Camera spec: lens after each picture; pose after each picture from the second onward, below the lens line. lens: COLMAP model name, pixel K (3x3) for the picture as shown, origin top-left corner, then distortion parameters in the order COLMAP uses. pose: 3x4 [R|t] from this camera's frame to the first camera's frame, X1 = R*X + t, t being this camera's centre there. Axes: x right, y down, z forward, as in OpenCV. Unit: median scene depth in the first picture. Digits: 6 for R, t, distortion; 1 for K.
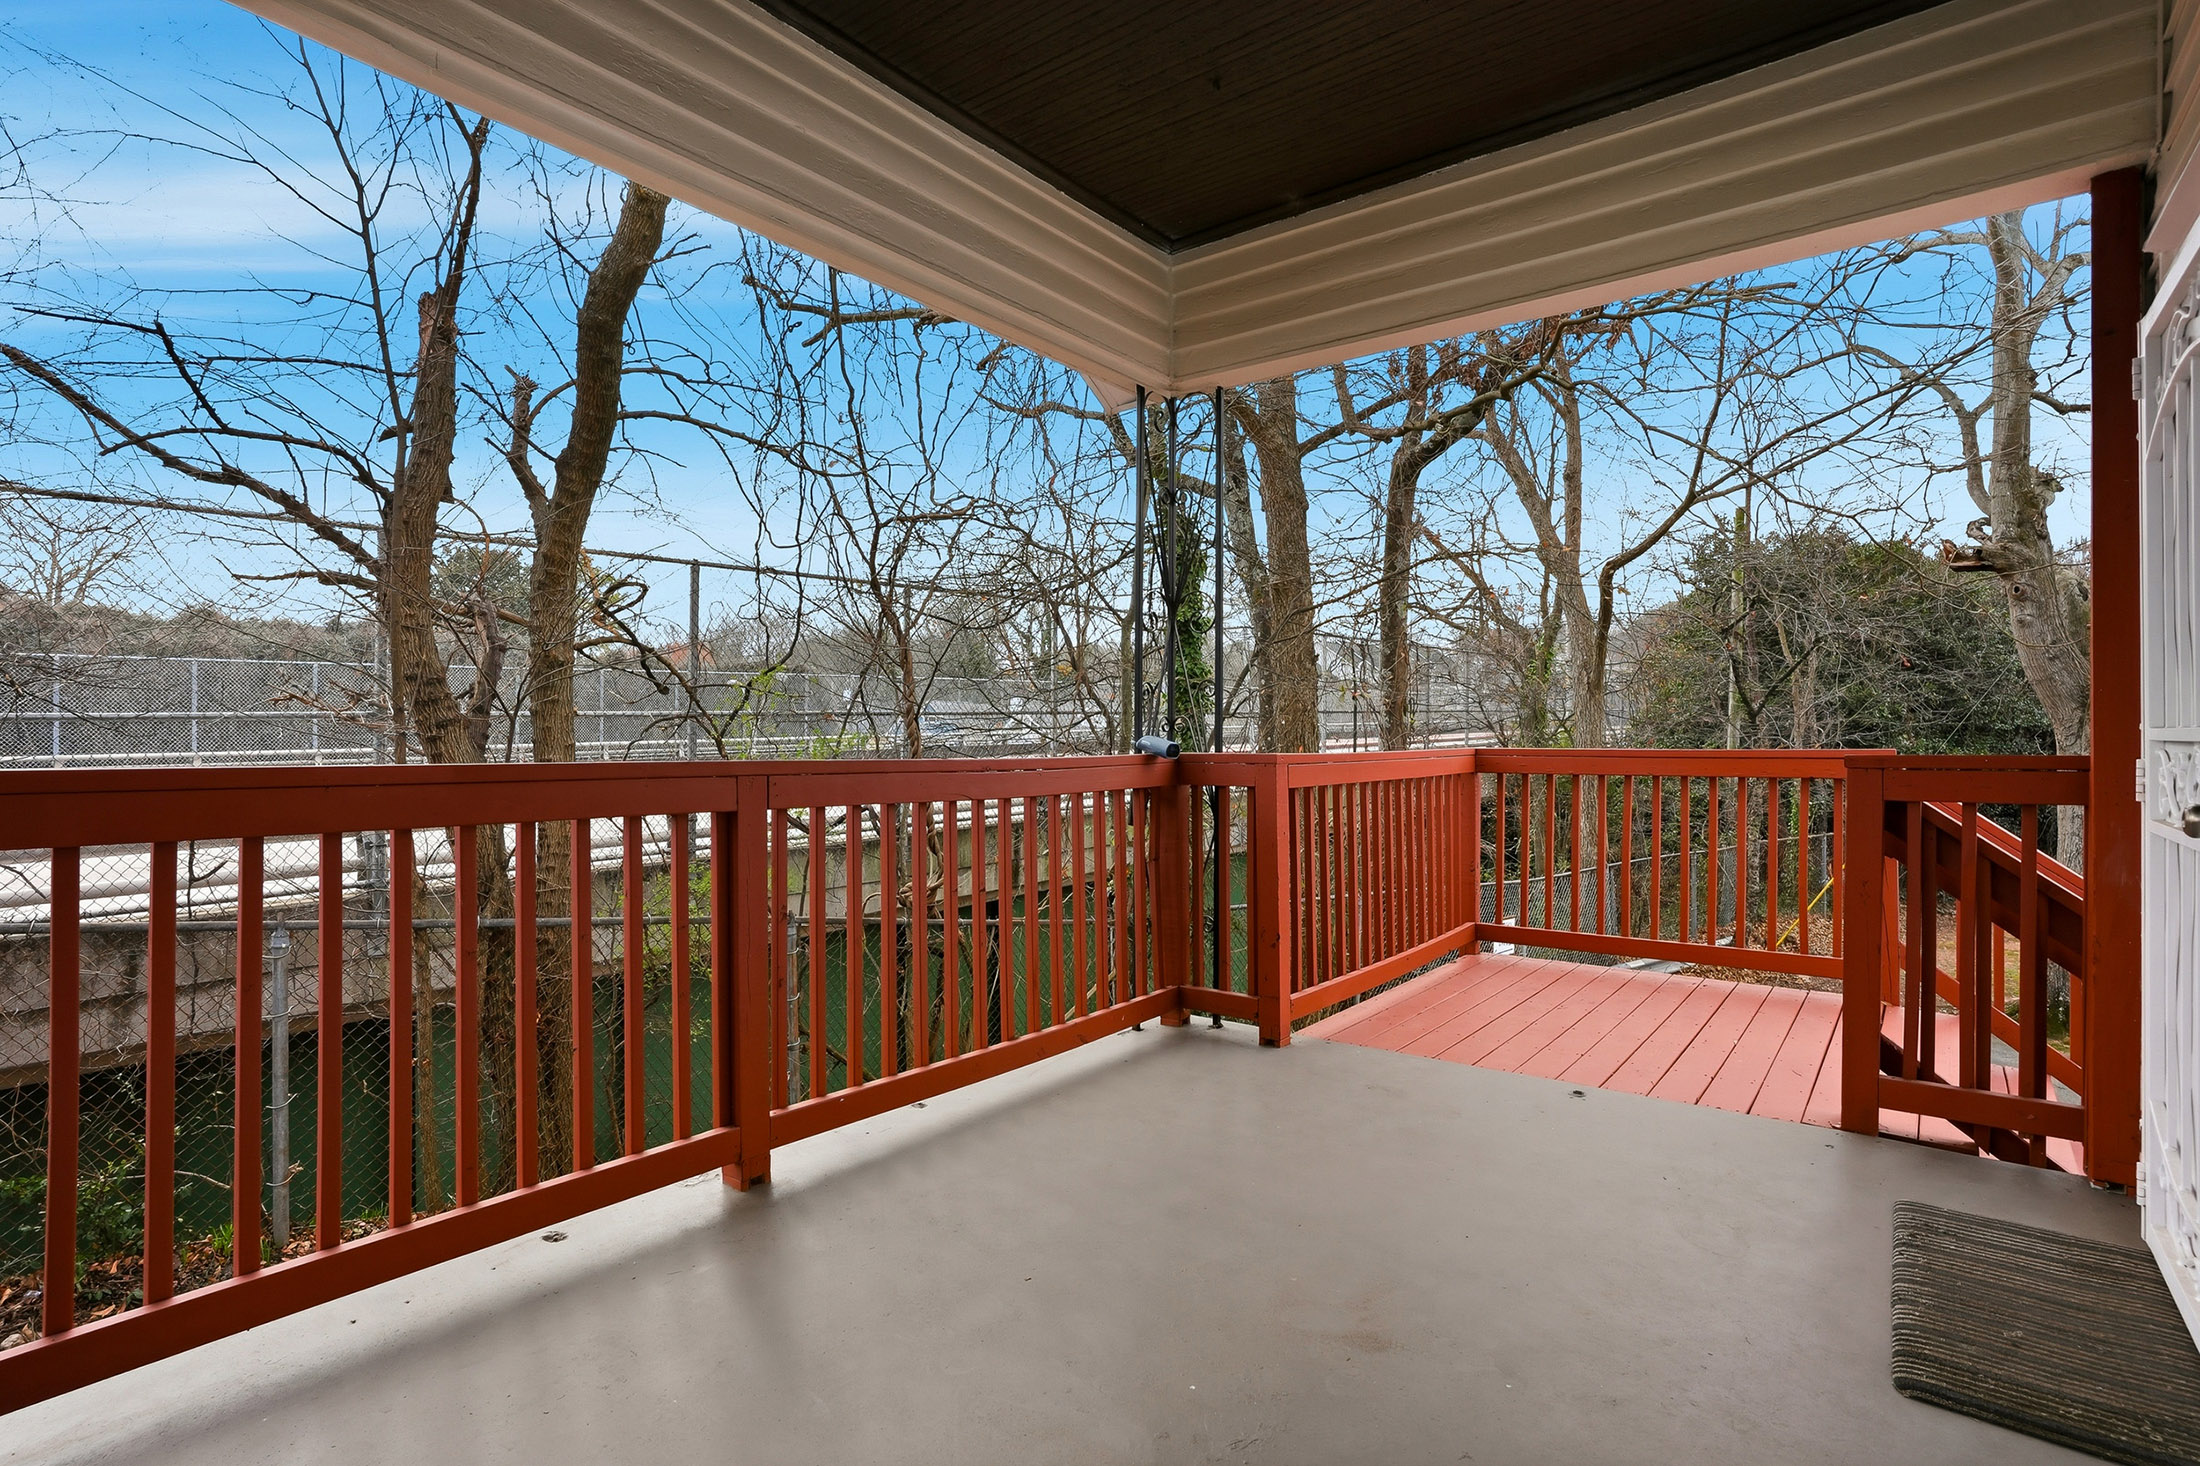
lens RADIAL K [[1094.8, 0, 1094.7], [0, 1094.8, 733.4], [0, 0, 1]] dist [-0.074209, 0.040054]
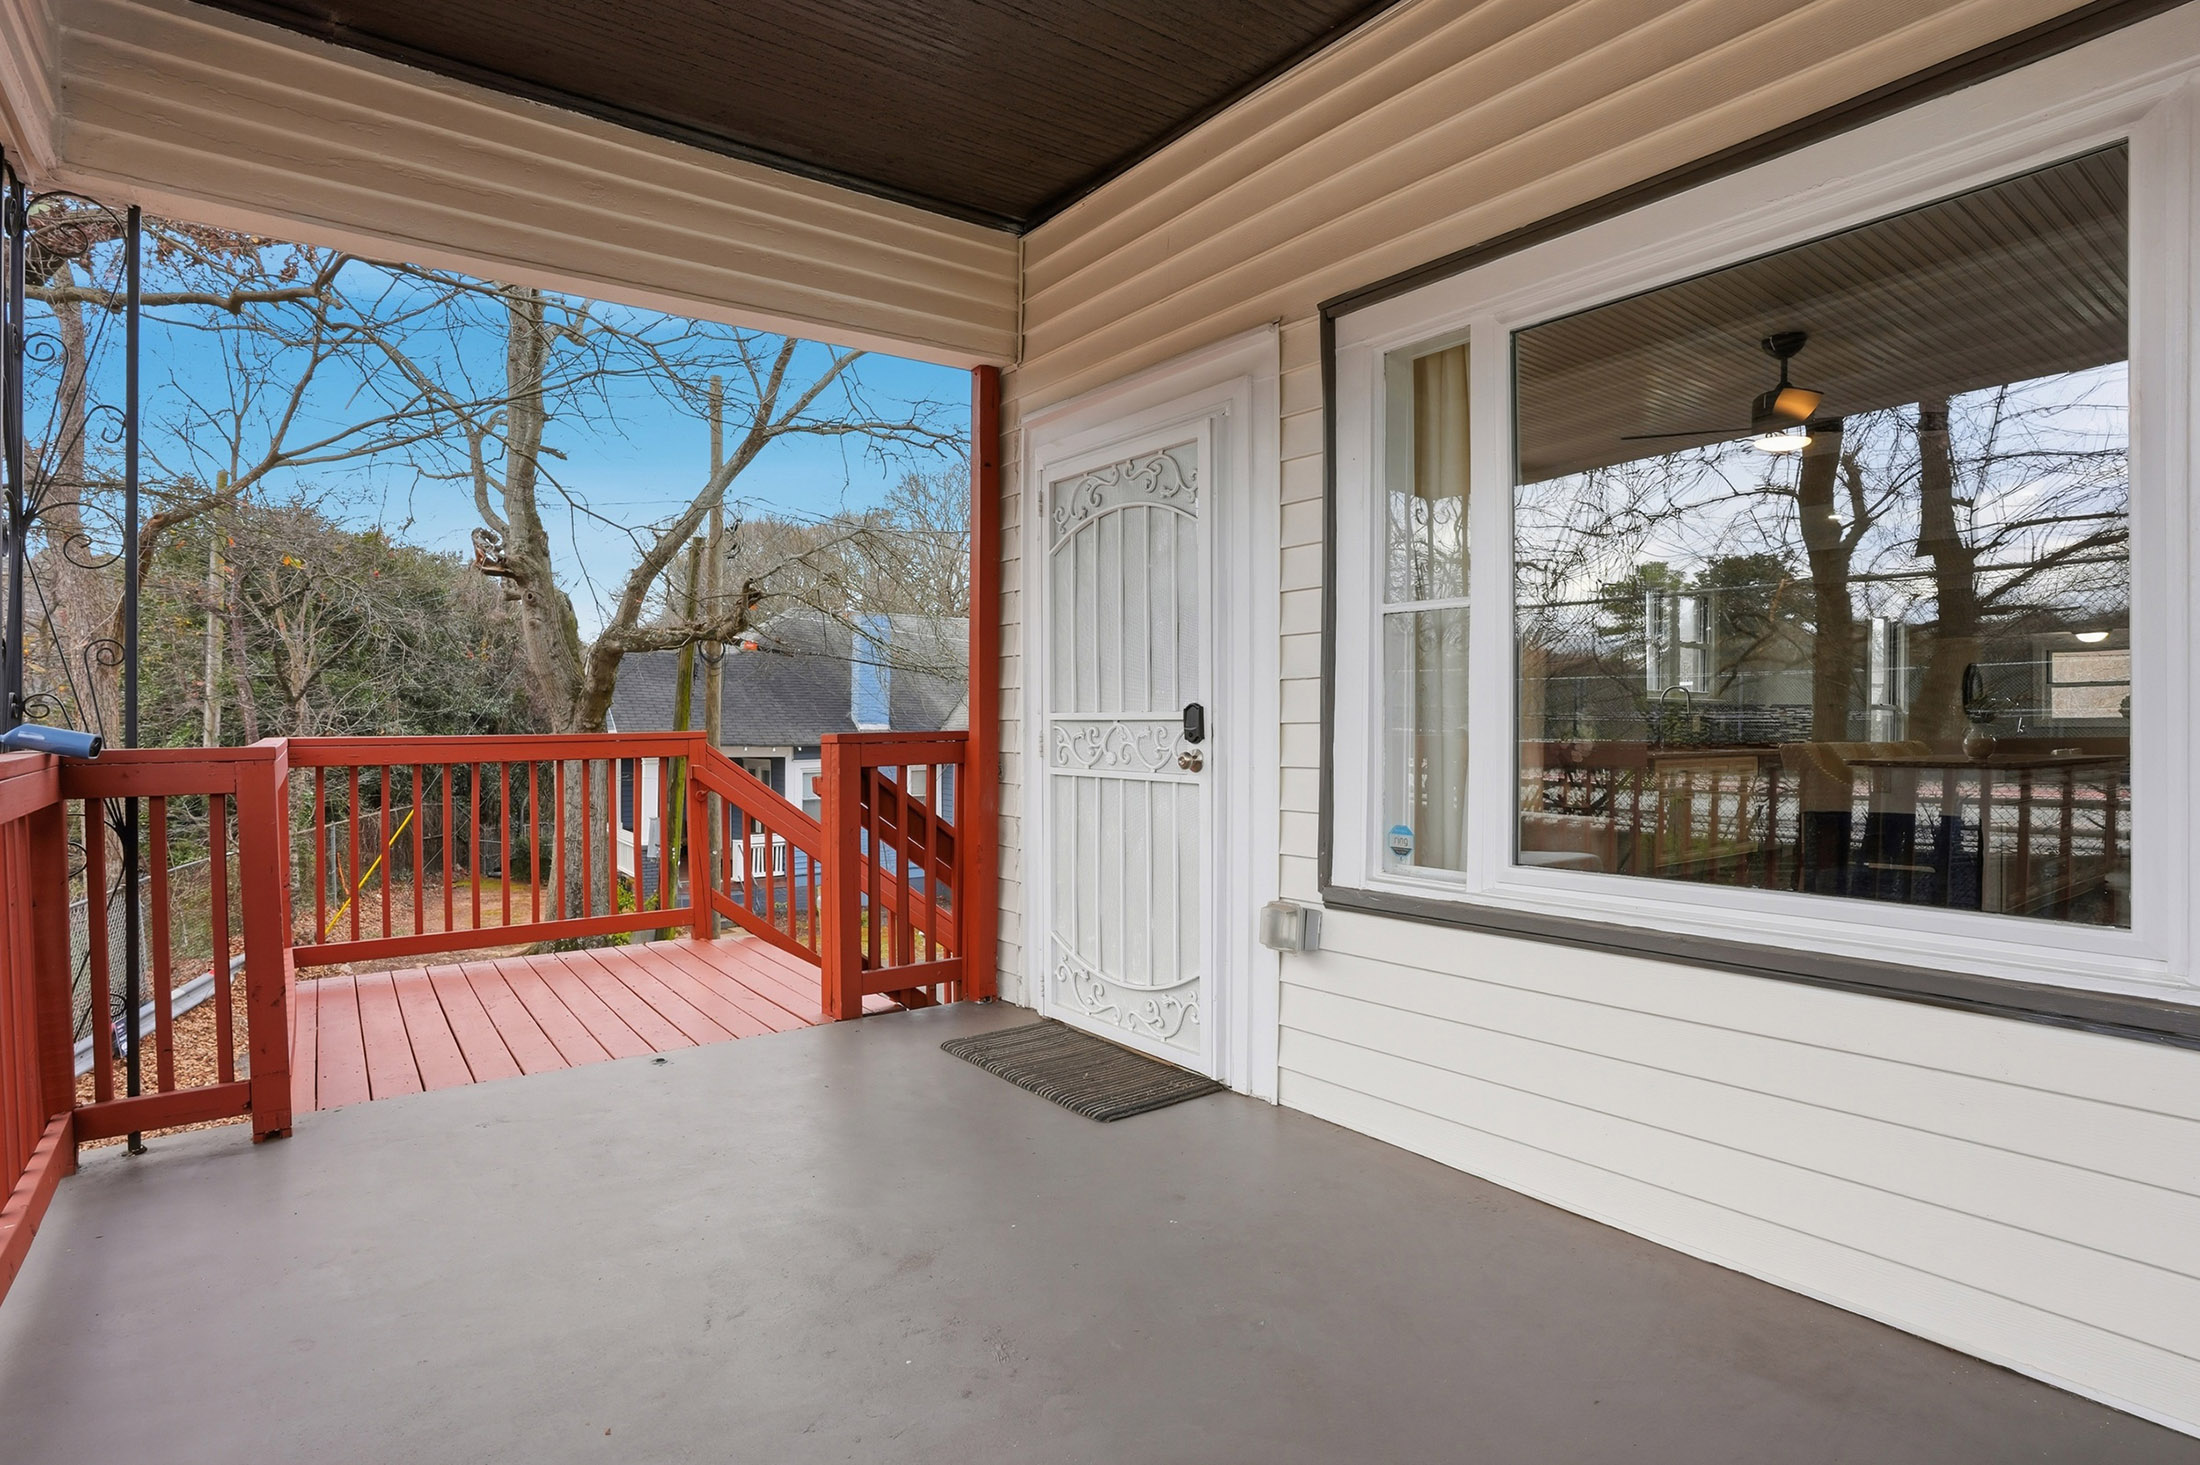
lens RADIAL K [[1115.0, 0, 1088.6], [0, 1115.0, 732.1], [0, 0, 1]] dist [-0.074305, 0.042504]
pose [[0.259499, -0.010924, 0.965682, -0.467654], [0.001156, 0.999939, 0.011001, 0.003650], [-0.965743, -0.001738, 0.259495, 0.314995]]
